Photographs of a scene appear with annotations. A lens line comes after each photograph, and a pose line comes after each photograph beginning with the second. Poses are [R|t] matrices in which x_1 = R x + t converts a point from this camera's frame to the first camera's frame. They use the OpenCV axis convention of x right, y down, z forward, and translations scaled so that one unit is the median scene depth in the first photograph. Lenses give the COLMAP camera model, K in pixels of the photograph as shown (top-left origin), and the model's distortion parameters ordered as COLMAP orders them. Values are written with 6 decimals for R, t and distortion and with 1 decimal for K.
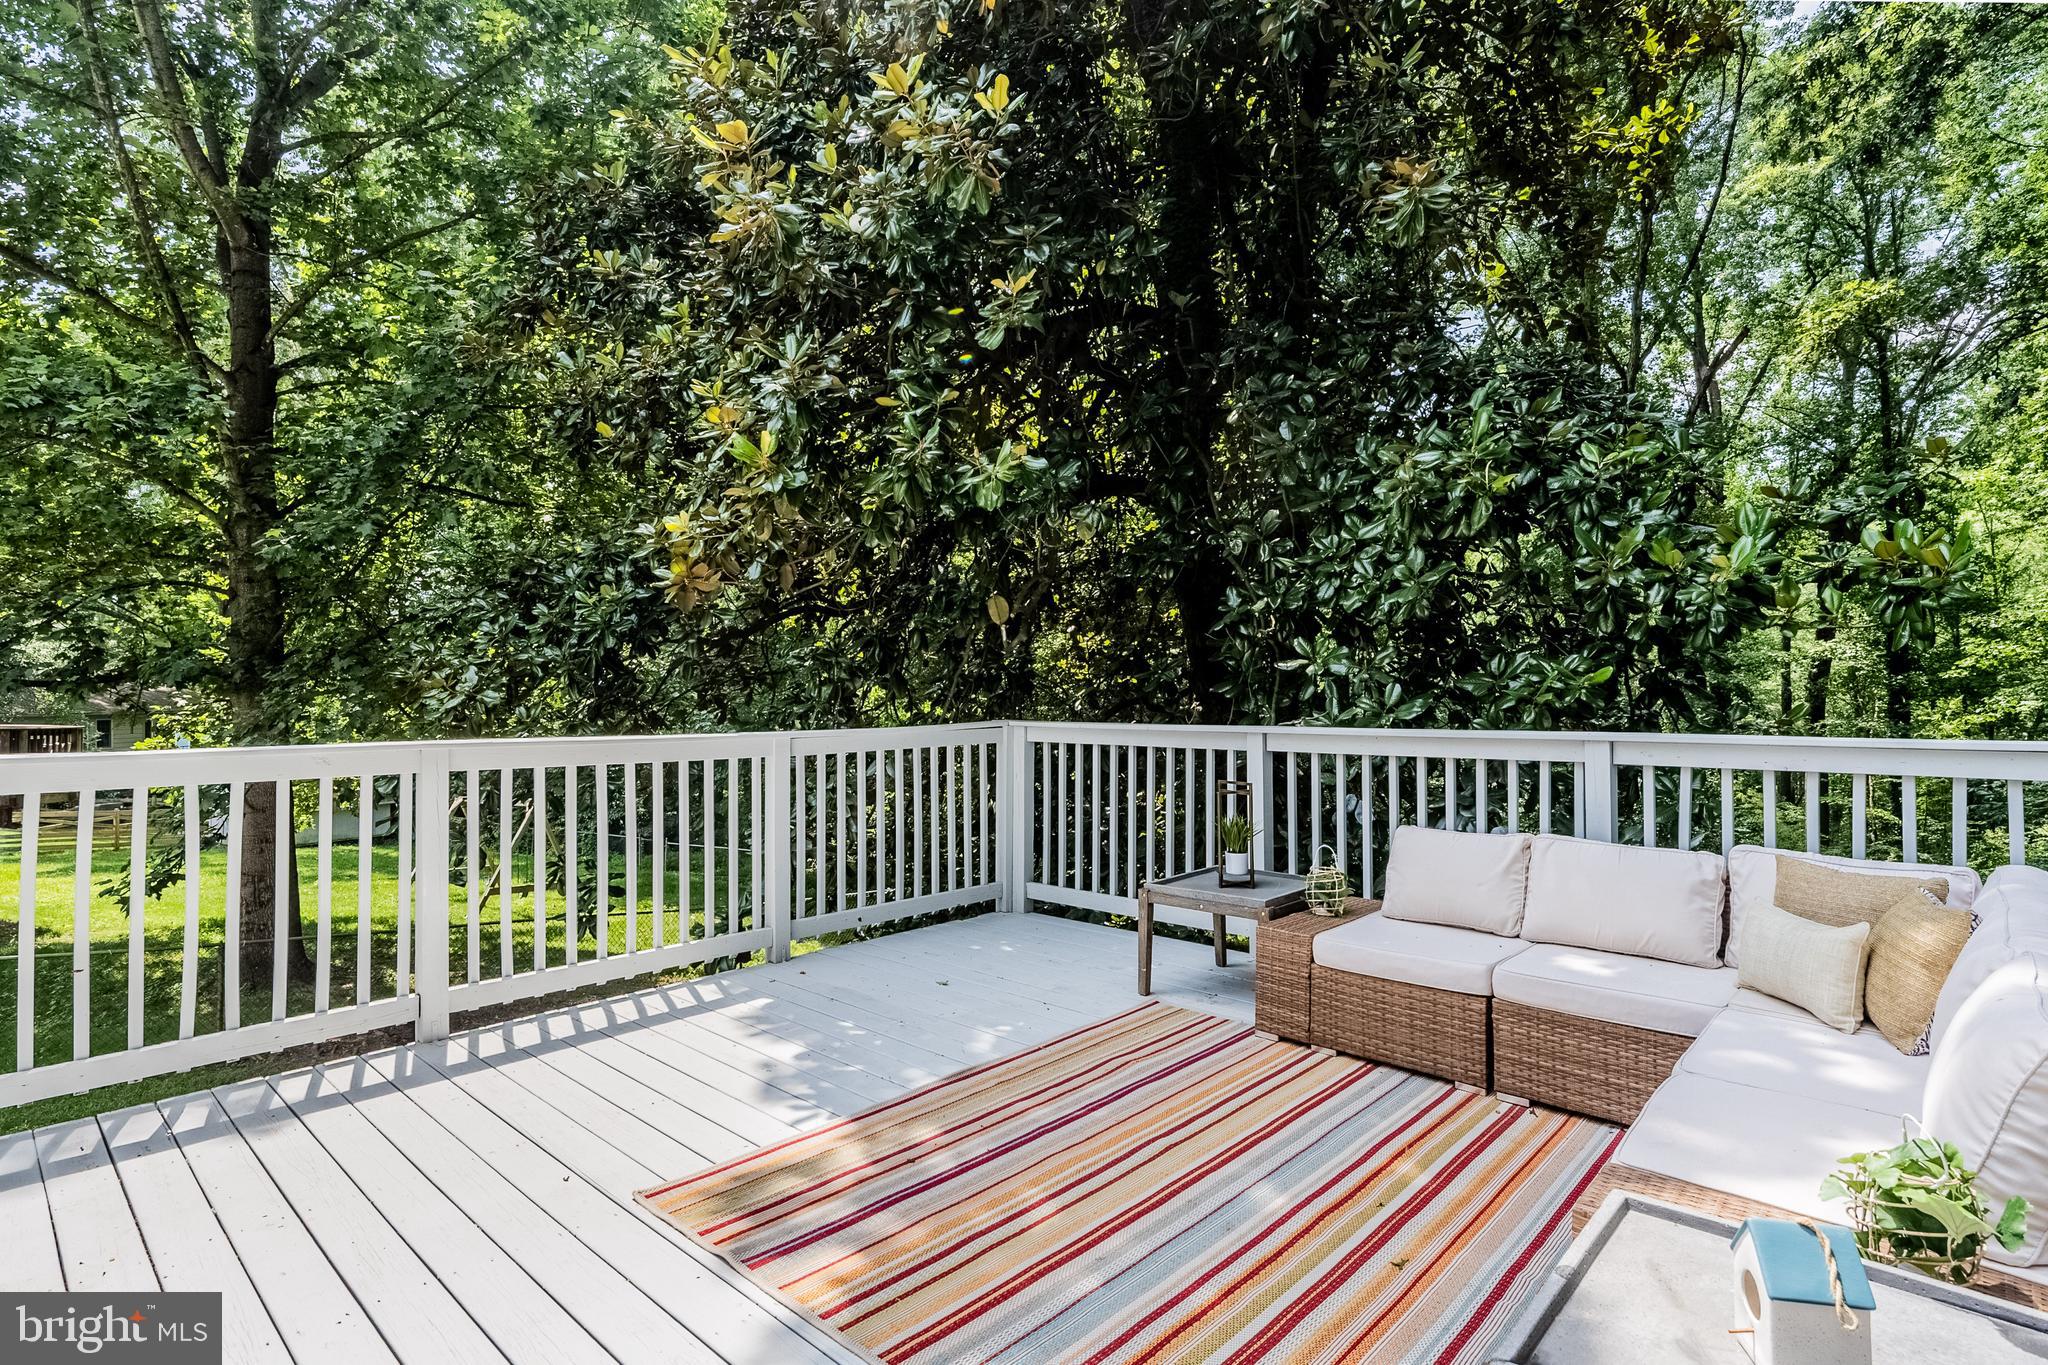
lens RADIAL K [[1003.9, 0, 1027.7], [0, 1003.9, 687.7], [0, 0, 1]] dist [0.001687, 0.000294]
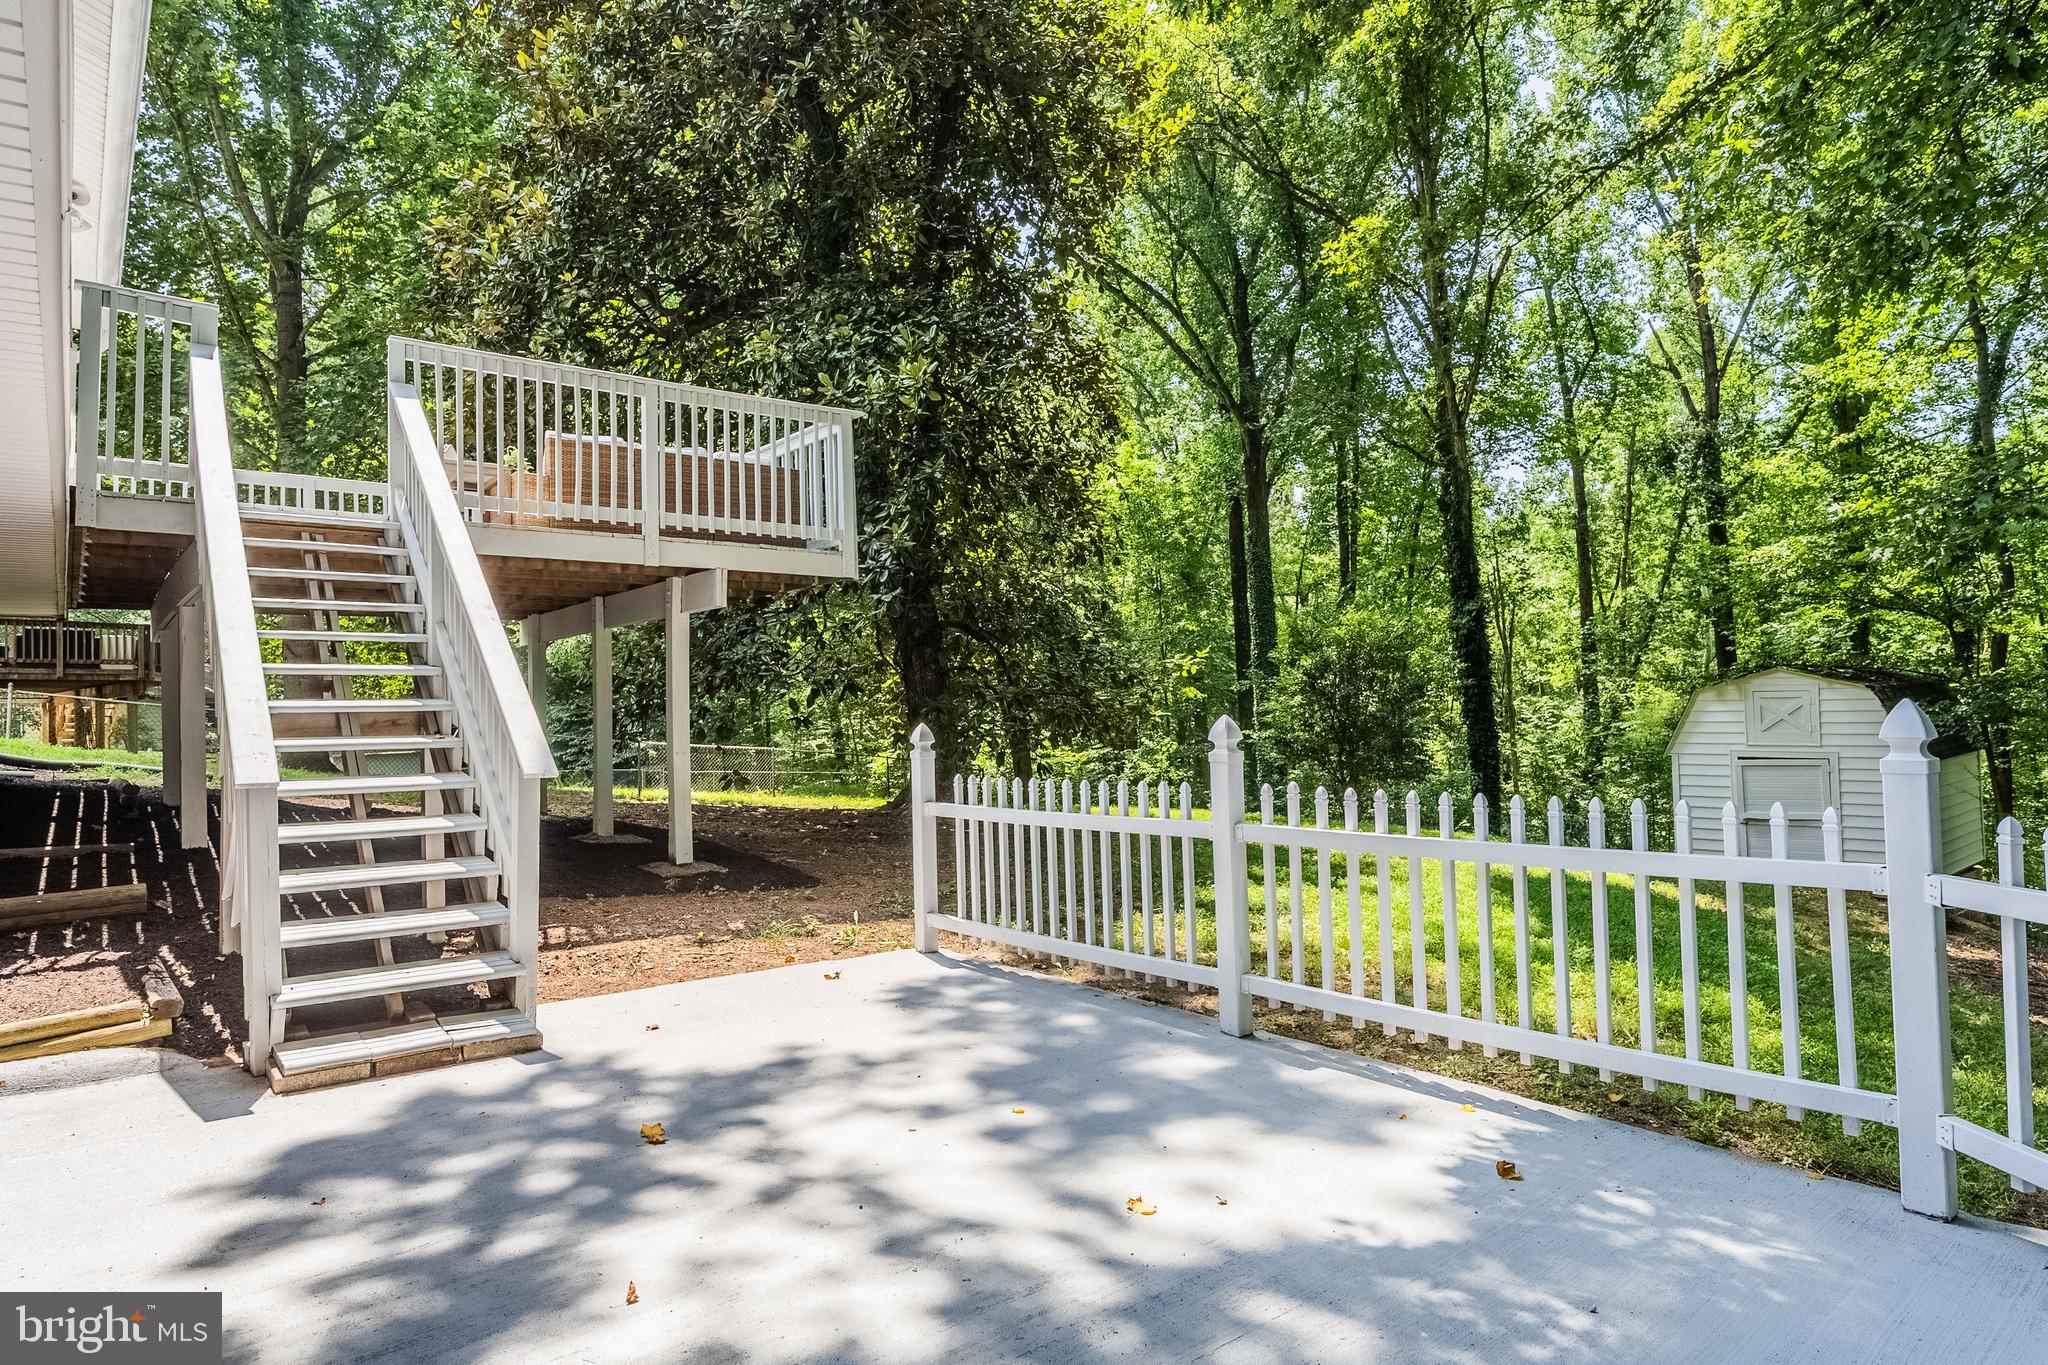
lens RADIAL K [[1156.6, 0, 1022.2], [0, 1156.6, 694.4], [0, 0, 1]] dist [0.001004, 0.001911]
pose [[0.991011, -0.024475, -0.131524, 0.487240], [0.022000, 0.999553, -0.020232, 0.226061], [0.131960, 0.017156, 0.991107, -0.515571]]
